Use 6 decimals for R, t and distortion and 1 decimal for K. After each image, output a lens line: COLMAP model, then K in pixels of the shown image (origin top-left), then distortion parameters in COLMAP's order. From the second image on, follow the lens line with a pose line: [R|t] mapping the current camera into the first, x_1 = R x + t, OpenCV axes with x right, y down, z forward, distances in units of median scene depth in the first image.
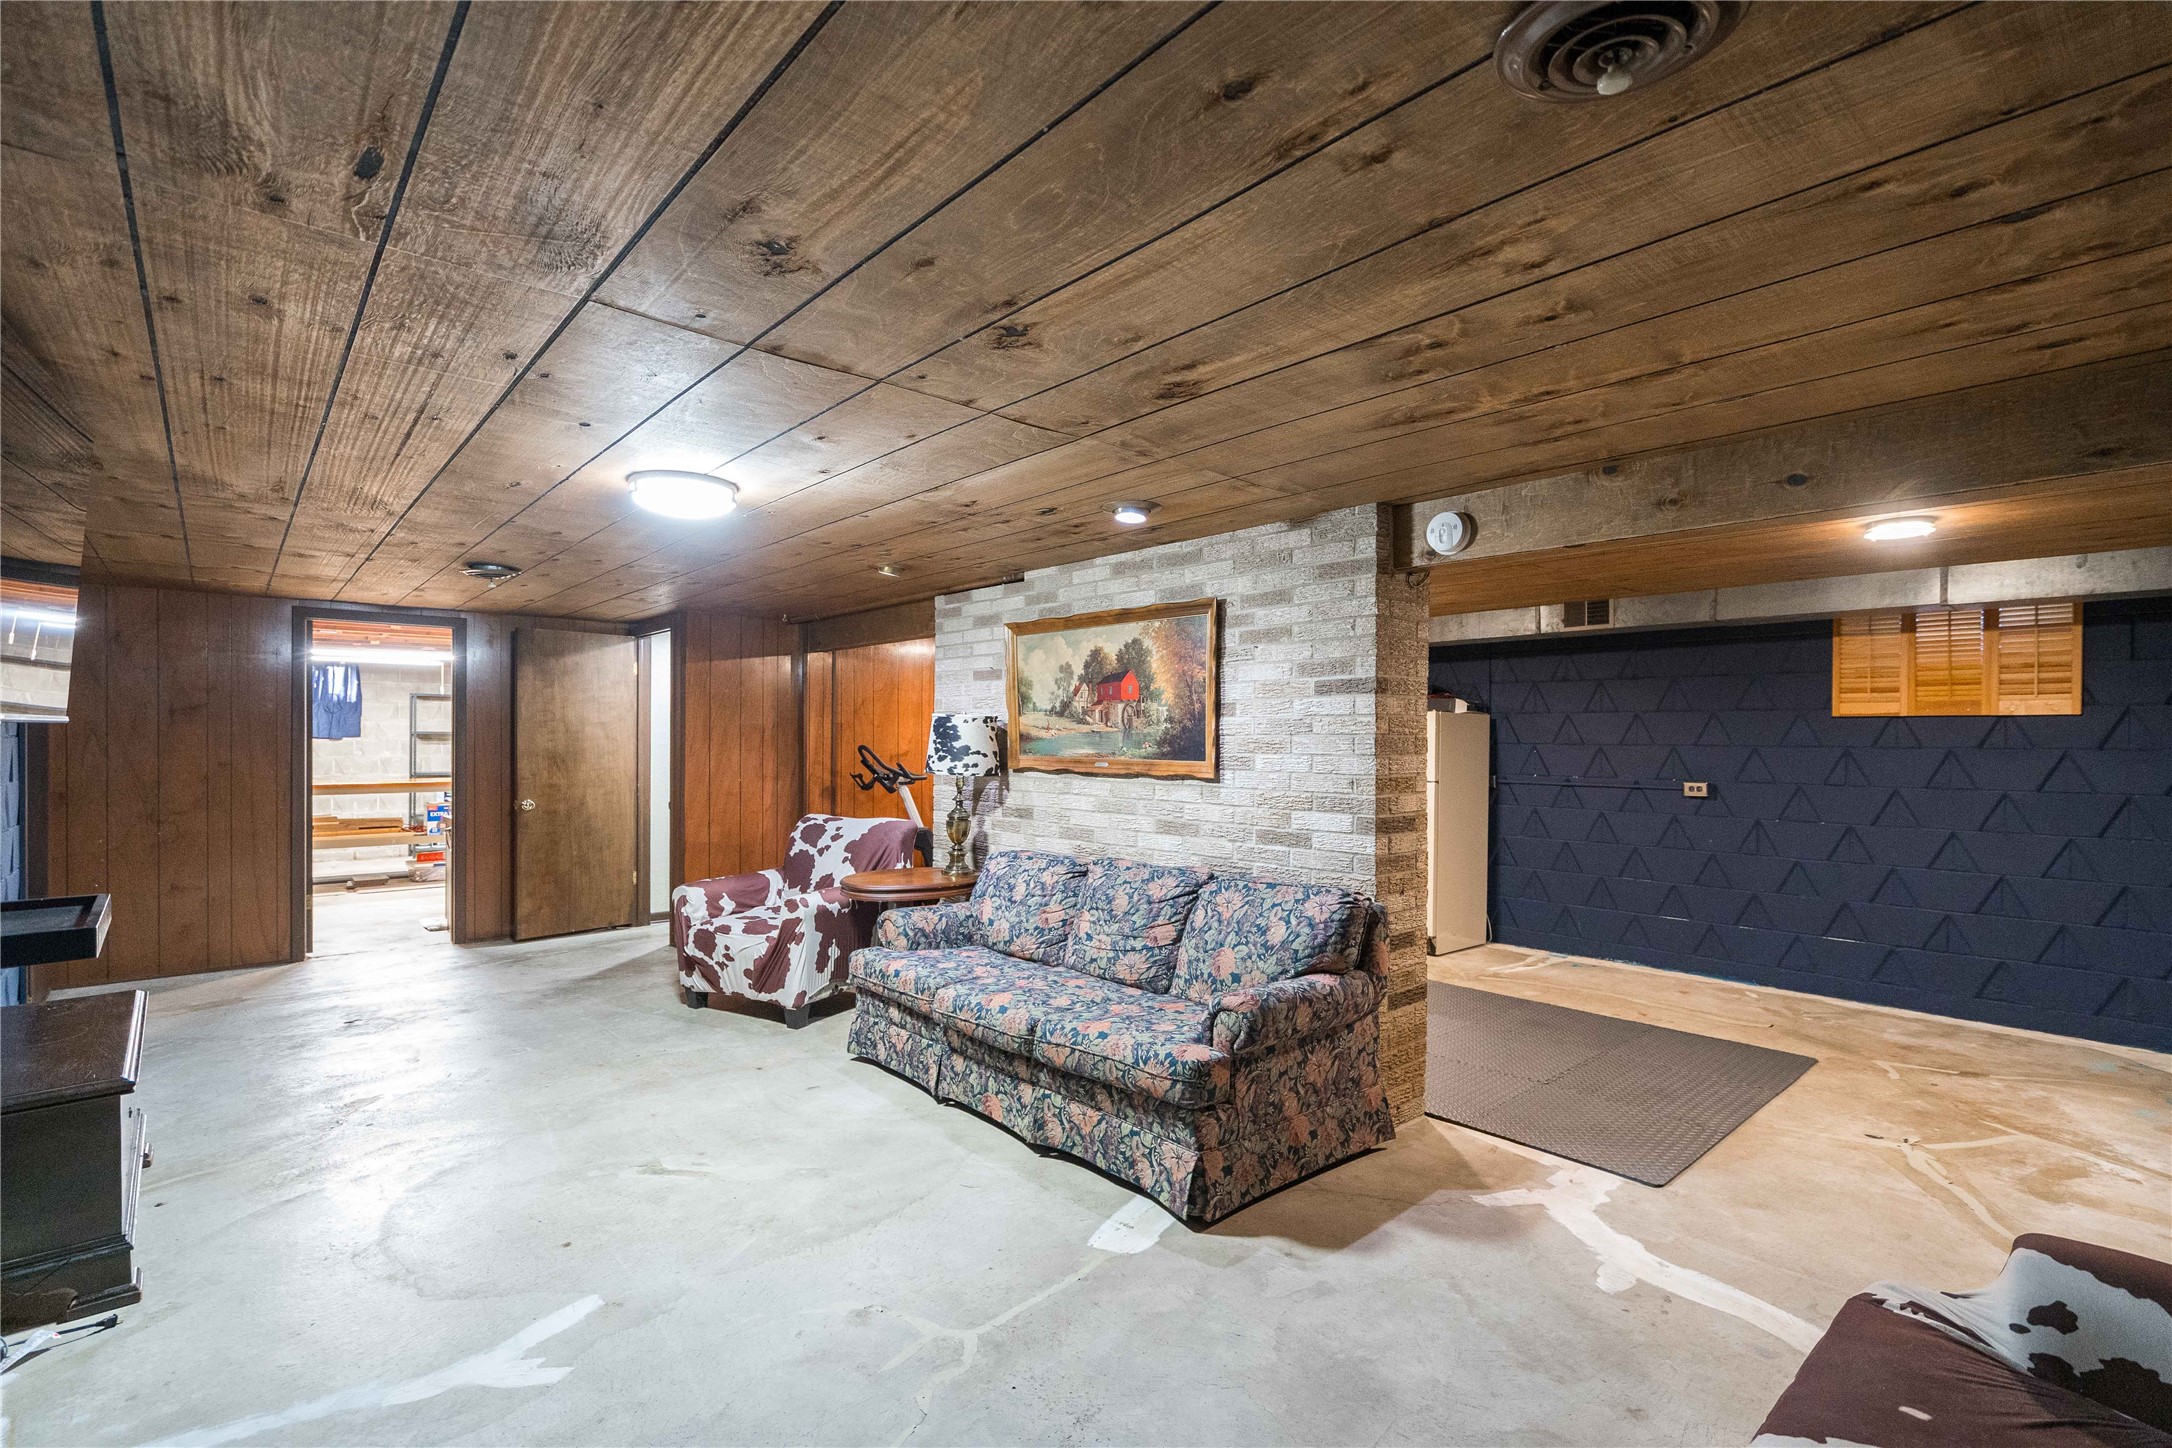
lens RADIAL K [[983.4, 0, 1079.7], [0, 983.4, 734.4], [0, 0, 1]] dist [-0.001778, 0.000304]
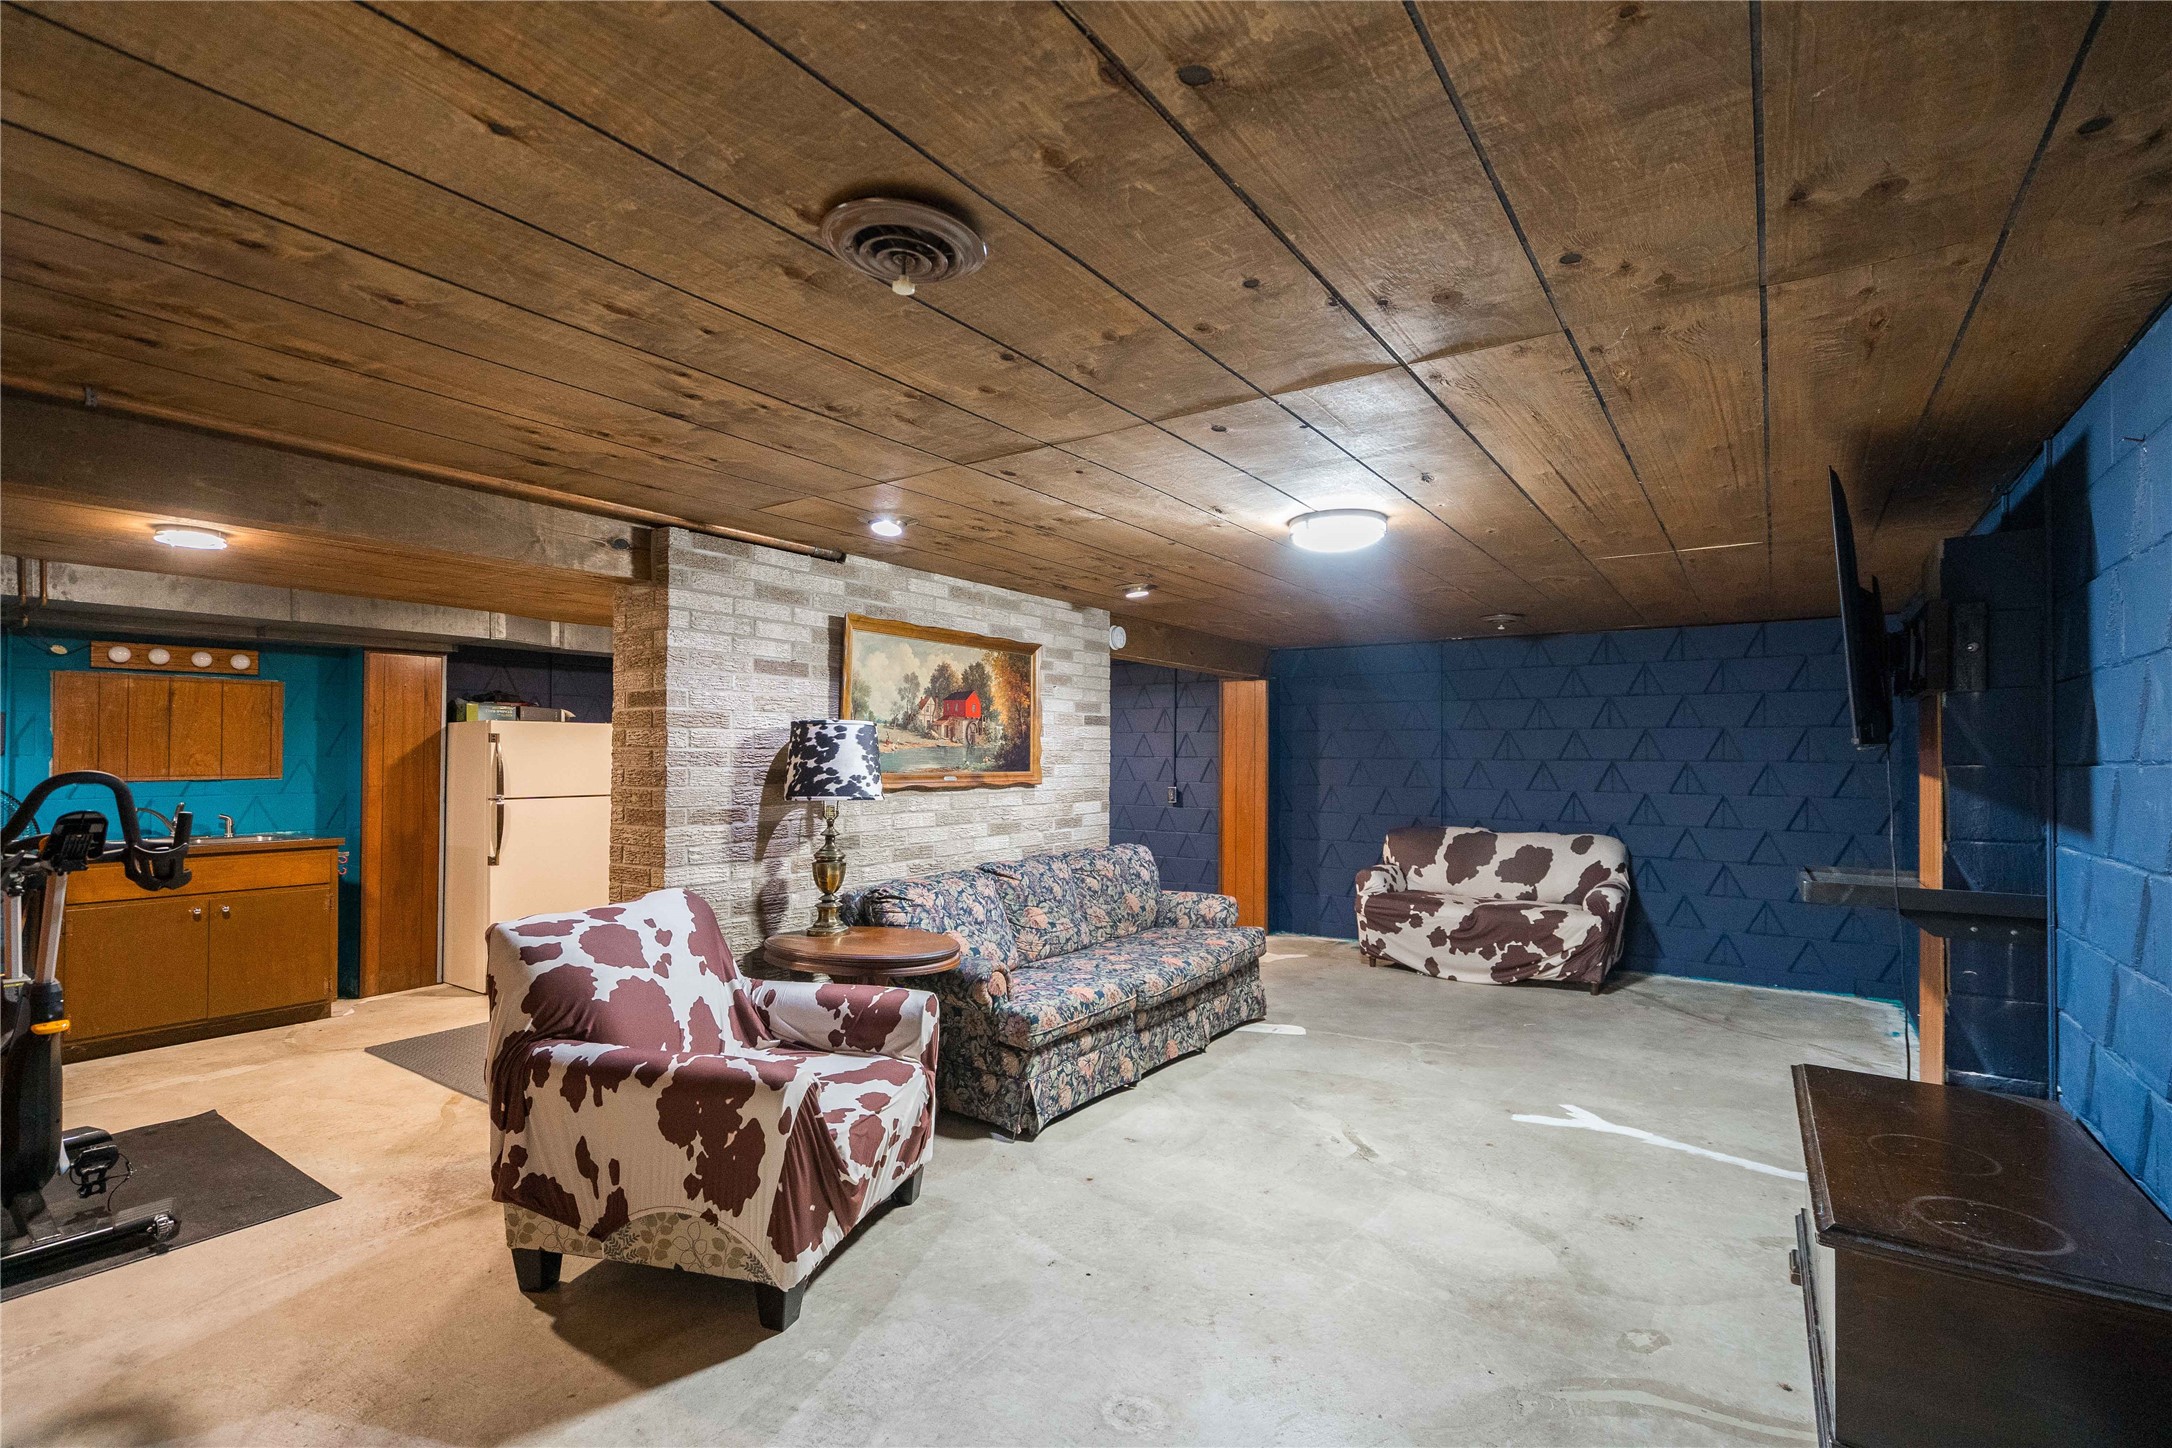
lens RADIAL K [[983.4, 0, 1079.7], [0, 983.4, 734.4], [0, 0, 1]] dist [-0.001778, 0.000304]
pose [[-0.229286, 0.016517, 0.973219, -1.080438], [-0.006550, 0.999807, -0.018512, 0.002726], [-0.973337, -0.010619, -0.229133, 1.183059]]
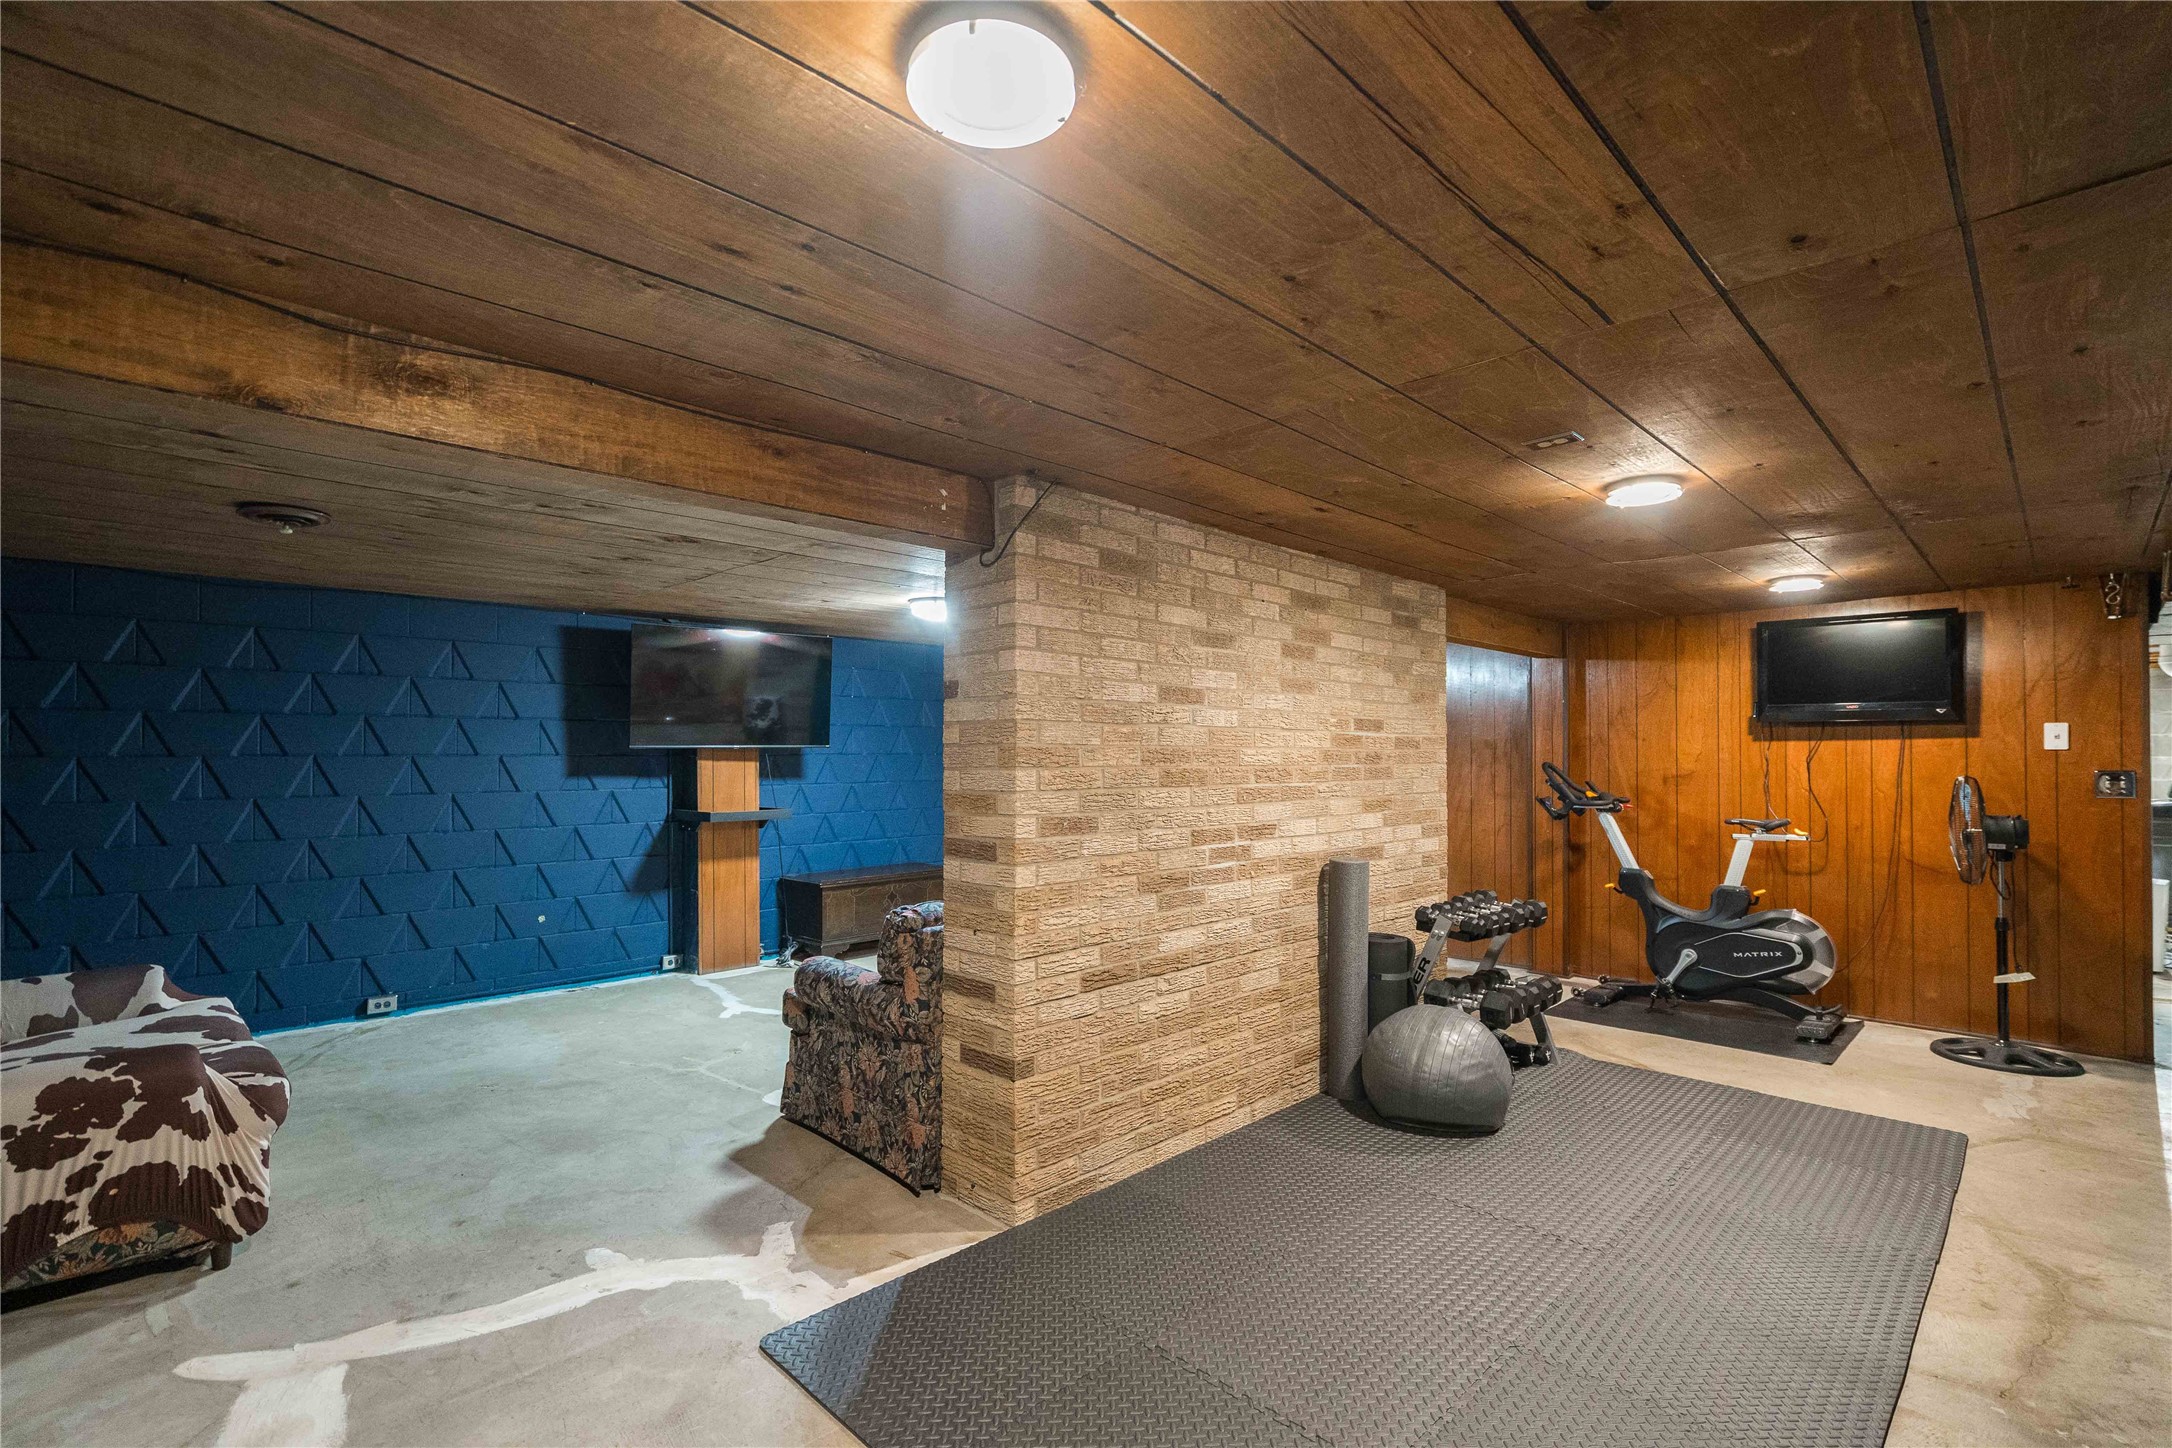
lens RADIAL K [[998.0, 0, 1086.0], [0, 998.0, 724.0], [0, 0, 1]] dist [-0.003020, -0.000197]
pose [[0.065763, -0.032665, -0.997300, 1.018382], [0.000971, 0.999466, -0.032672, 0.009676], [0.997835, 0.001180, 0.065760, 0.884595]]
